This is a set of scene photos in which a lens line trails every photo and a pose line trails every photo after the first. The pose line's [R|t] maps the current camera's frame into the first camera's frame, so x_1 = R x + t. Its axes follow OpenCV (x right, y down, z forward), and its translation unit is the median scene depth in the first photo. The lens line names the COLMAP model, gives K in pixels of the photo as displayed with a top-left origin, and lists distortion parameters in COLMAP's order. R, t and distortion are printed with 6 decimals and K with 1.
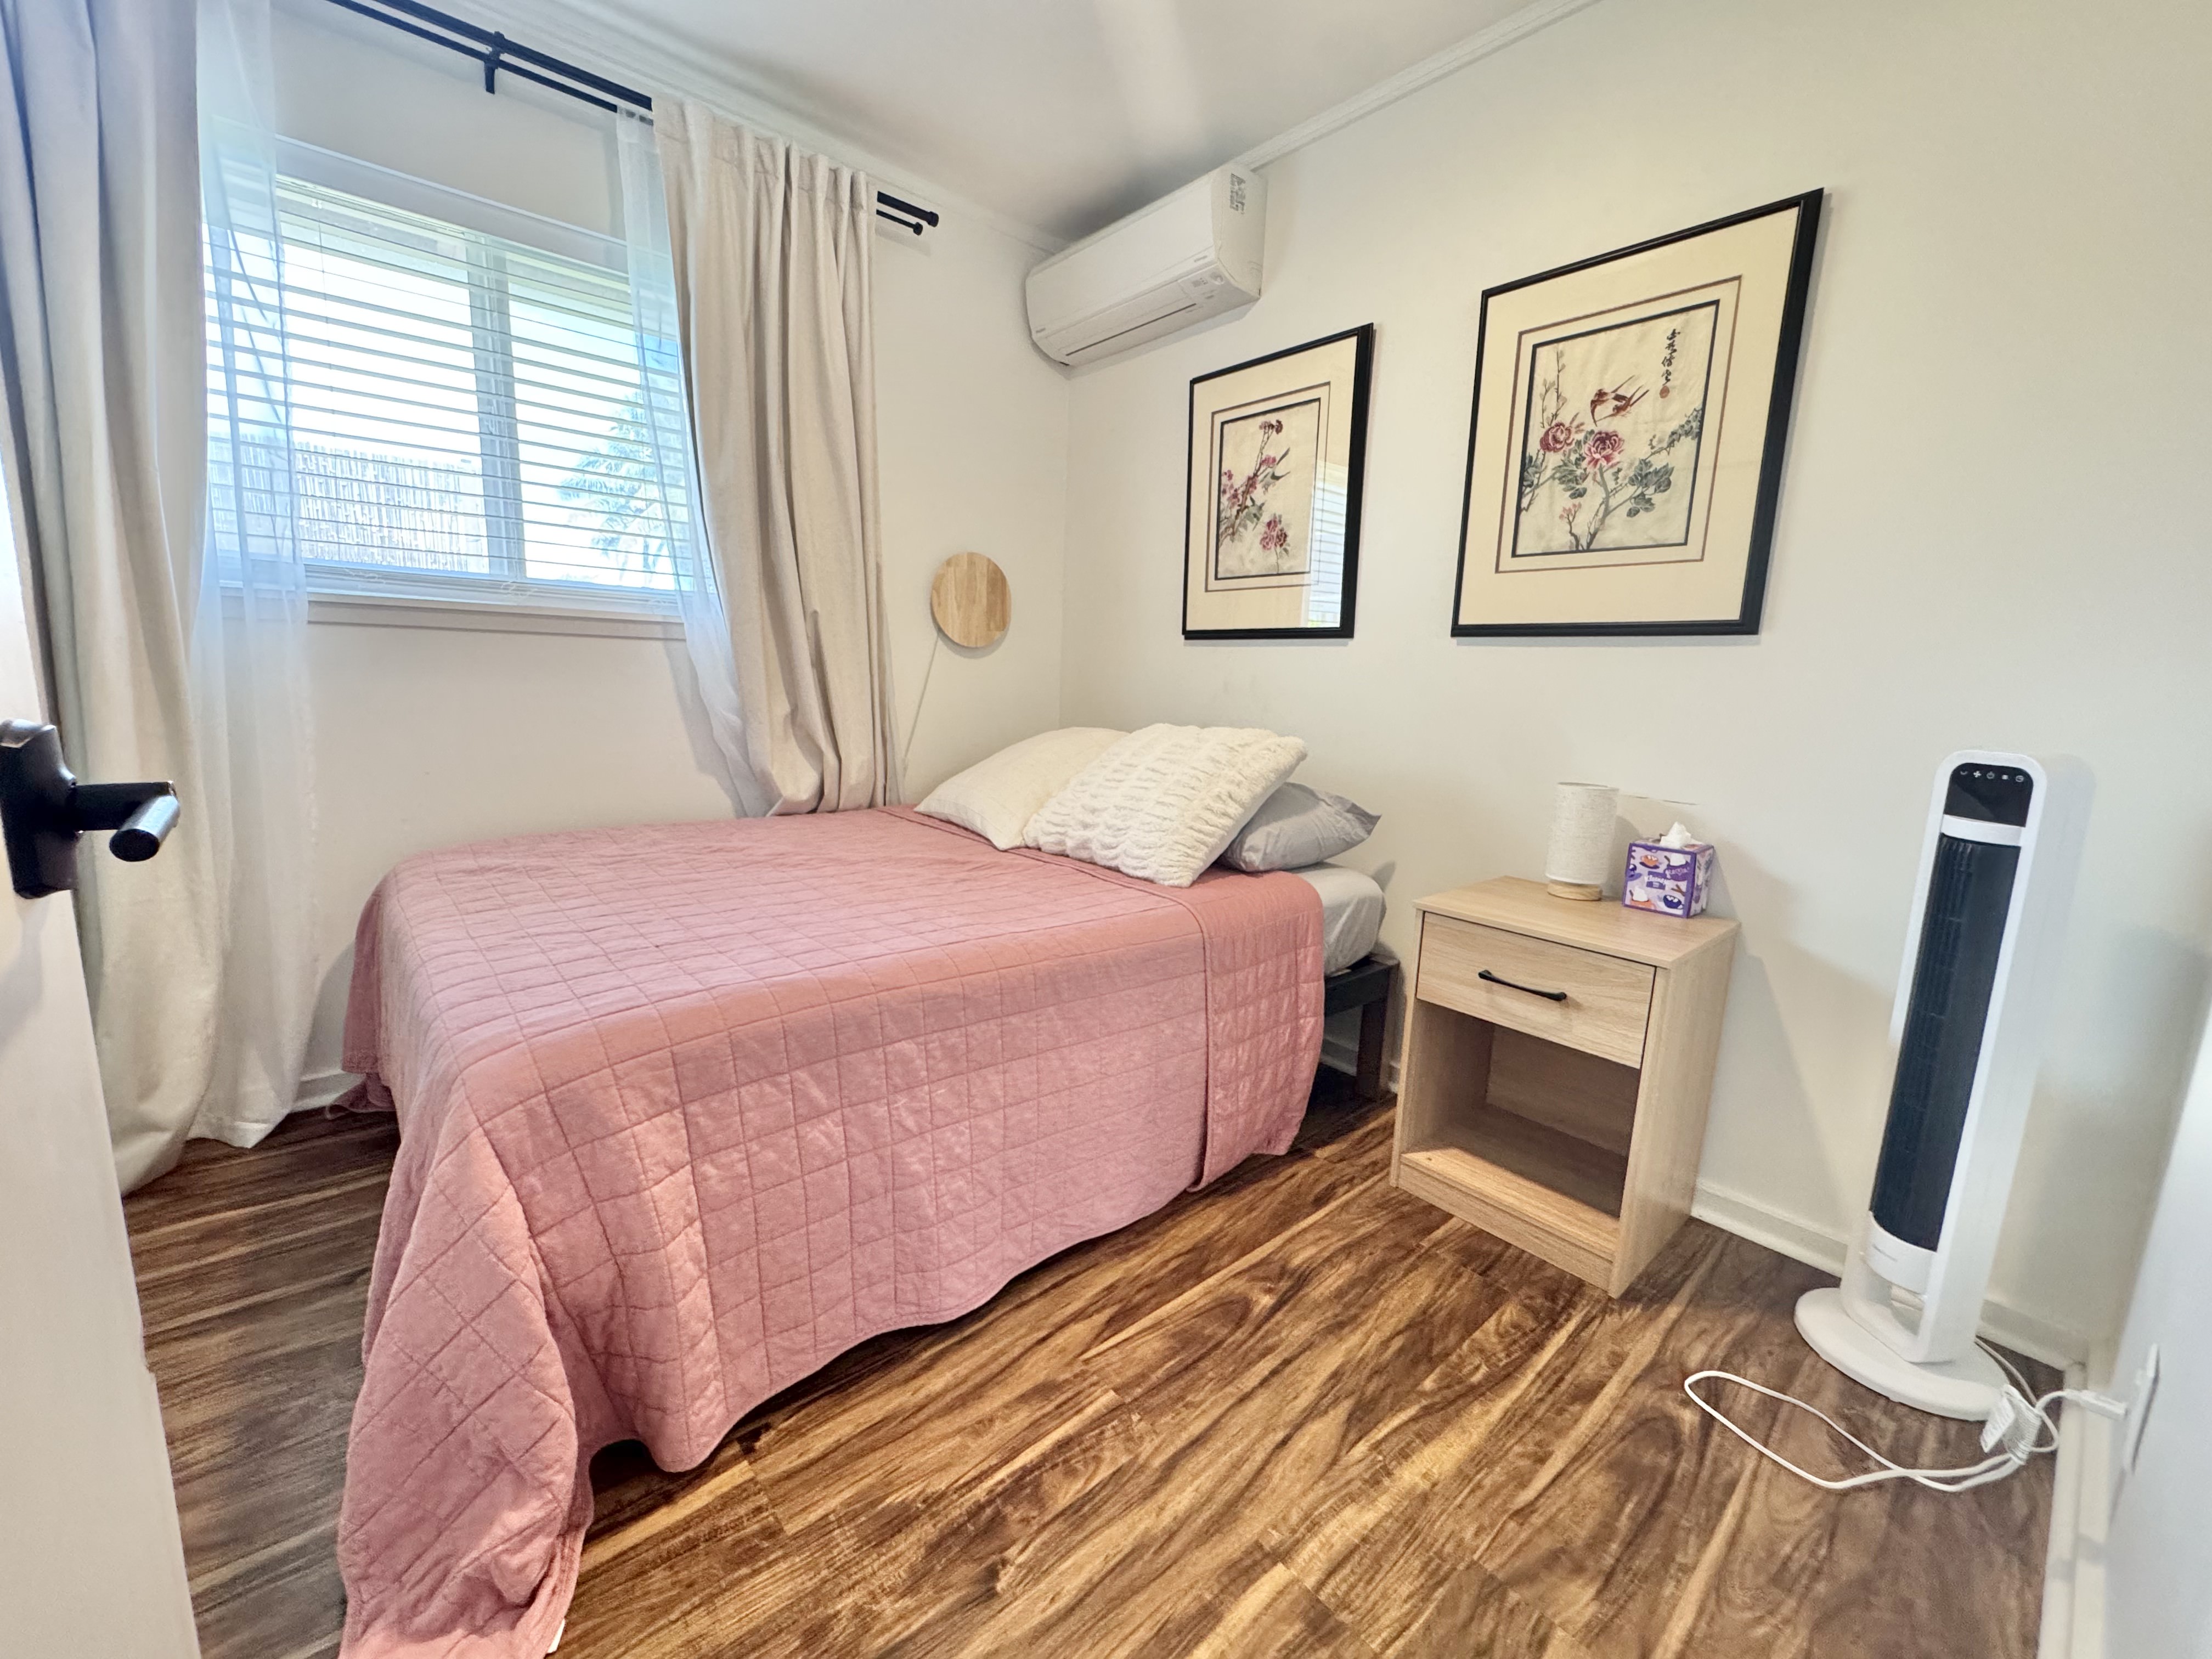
lens RADIAL K [[889.7, 0, 1106.7], [0, 889.7, 822.7], [0, 0, 1]] dist [-0.005113, 0.000478]
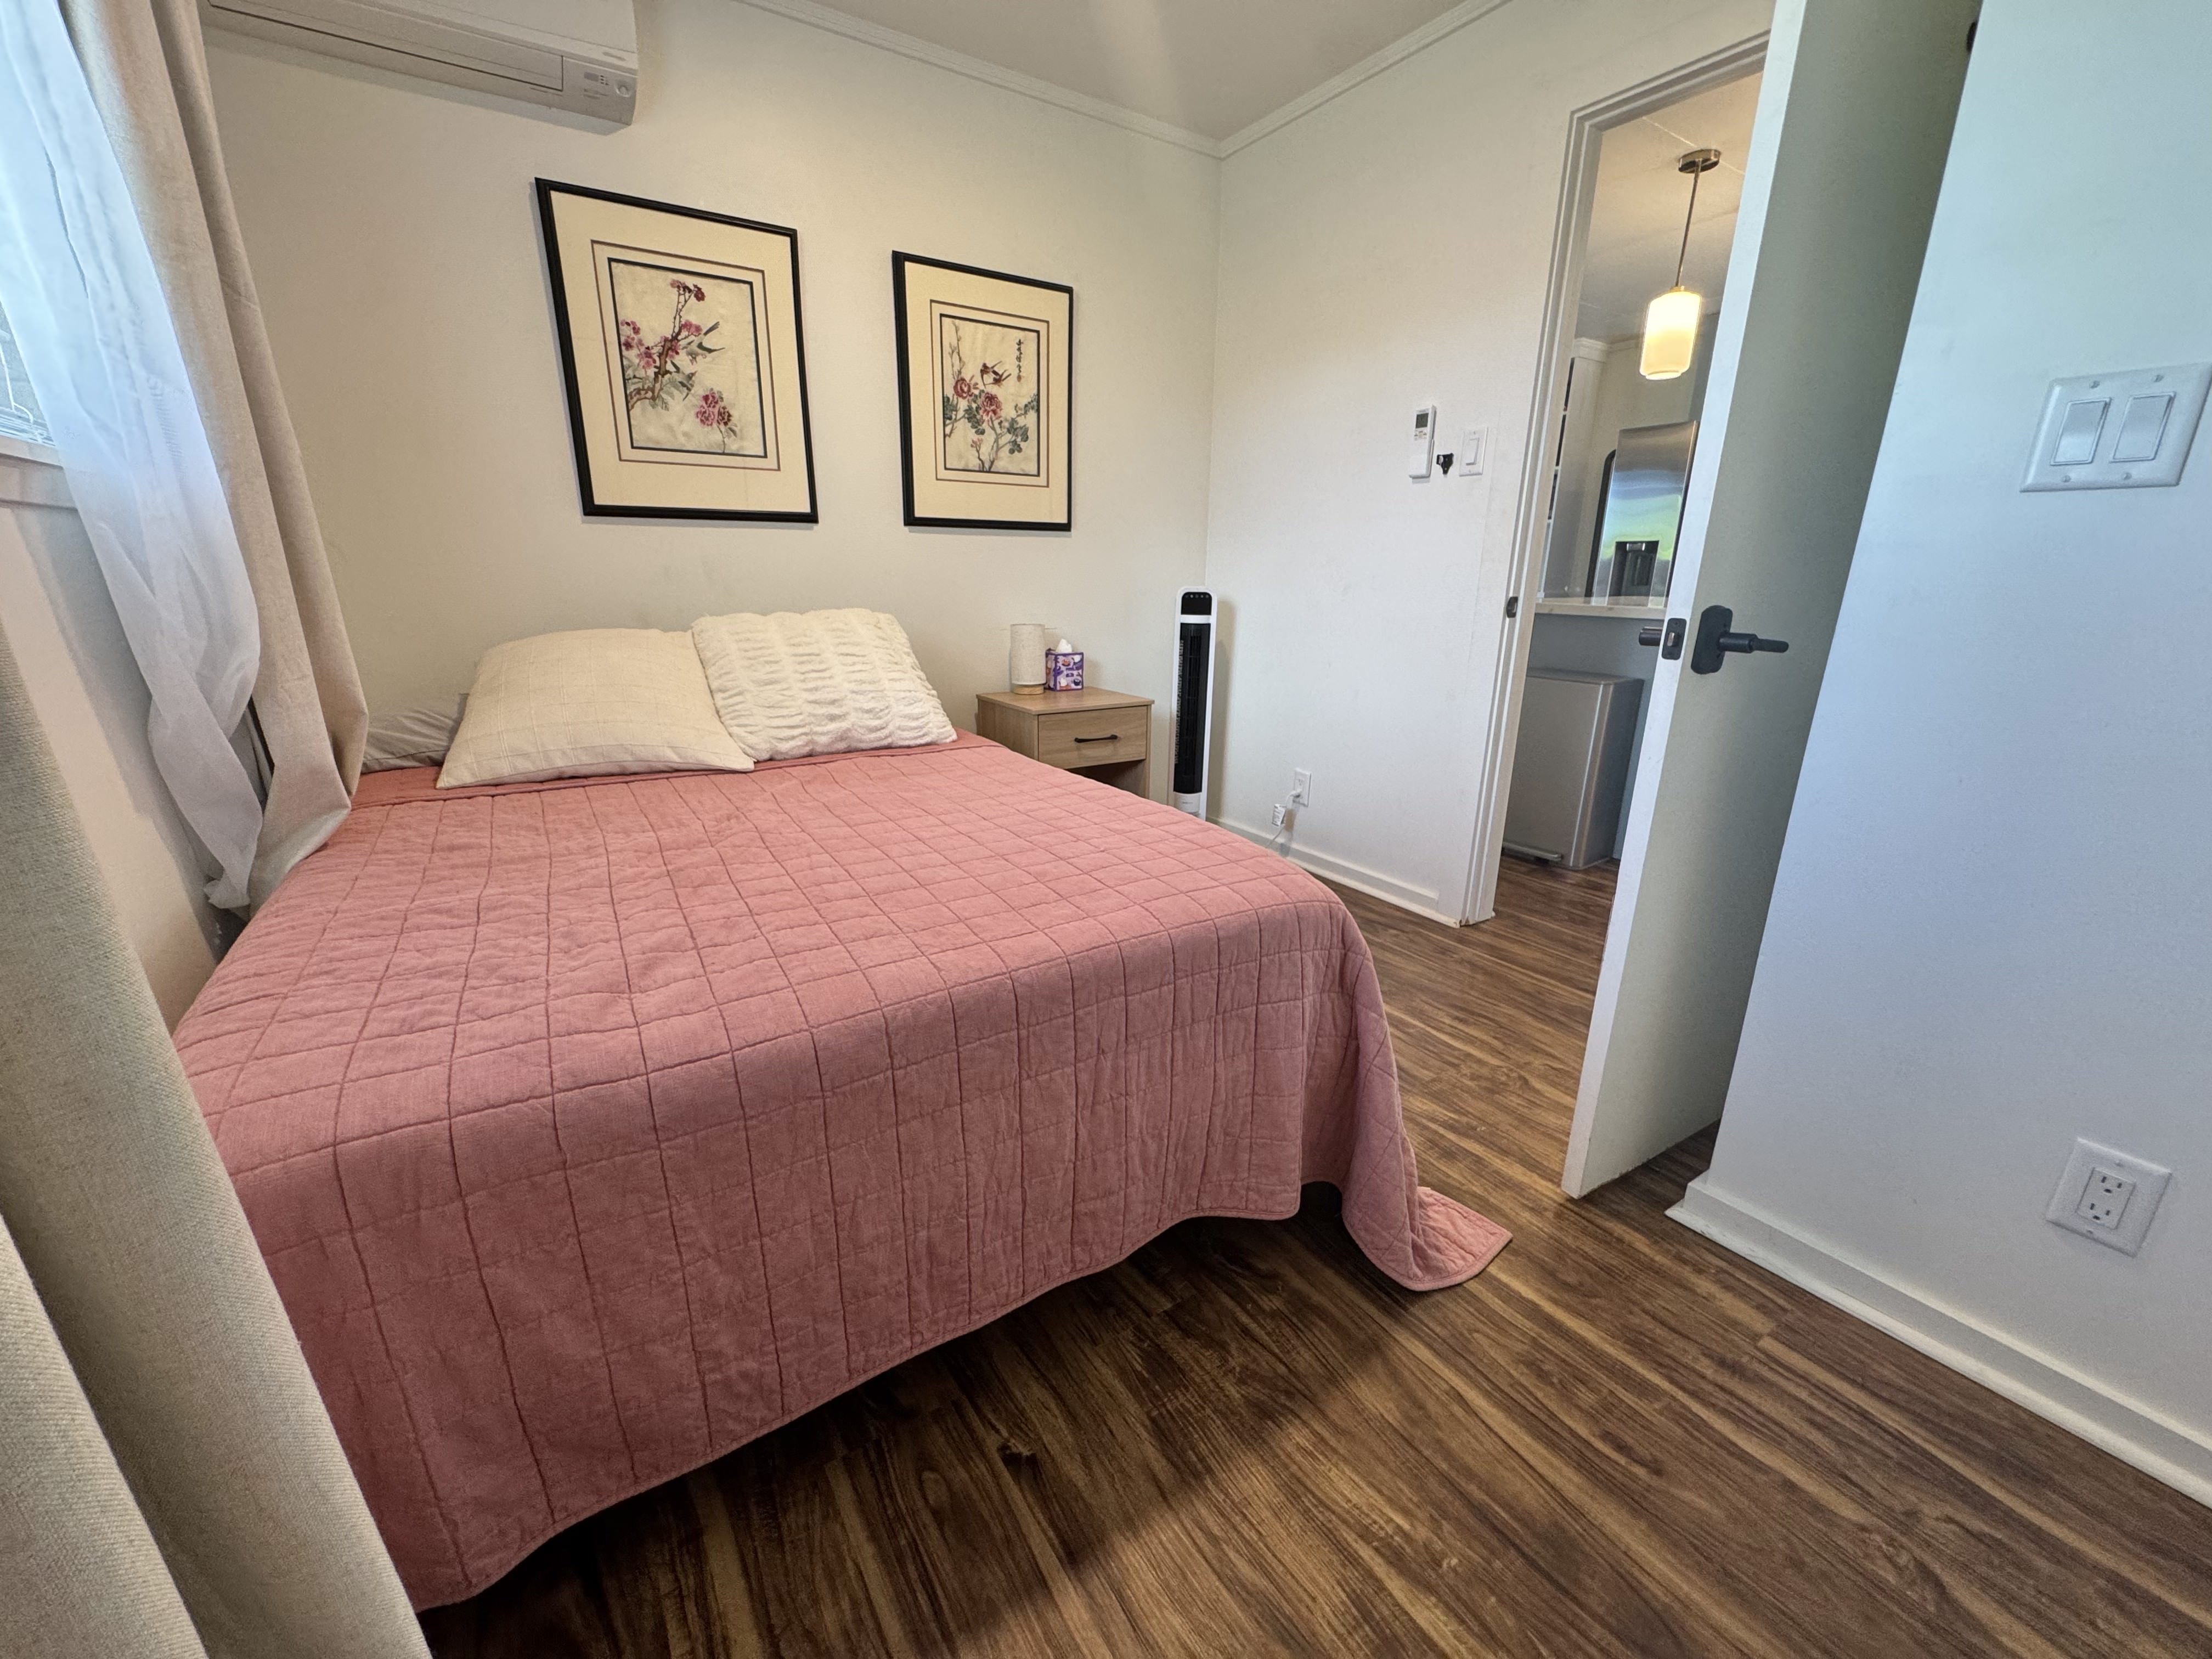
lens RADIAL K [[889.7, 0, 1106.7], [0, 889.7, 822.7], [0, 0, 1]] dist [-0.005113, 0.000478]
pose [[0.135726, -0.303420, 0.943141, -1.047144], [0.159099, 0.946270, 0.281531, -0.128454], [-0.977888, 0.111842, 0.176708, 0.579369]]
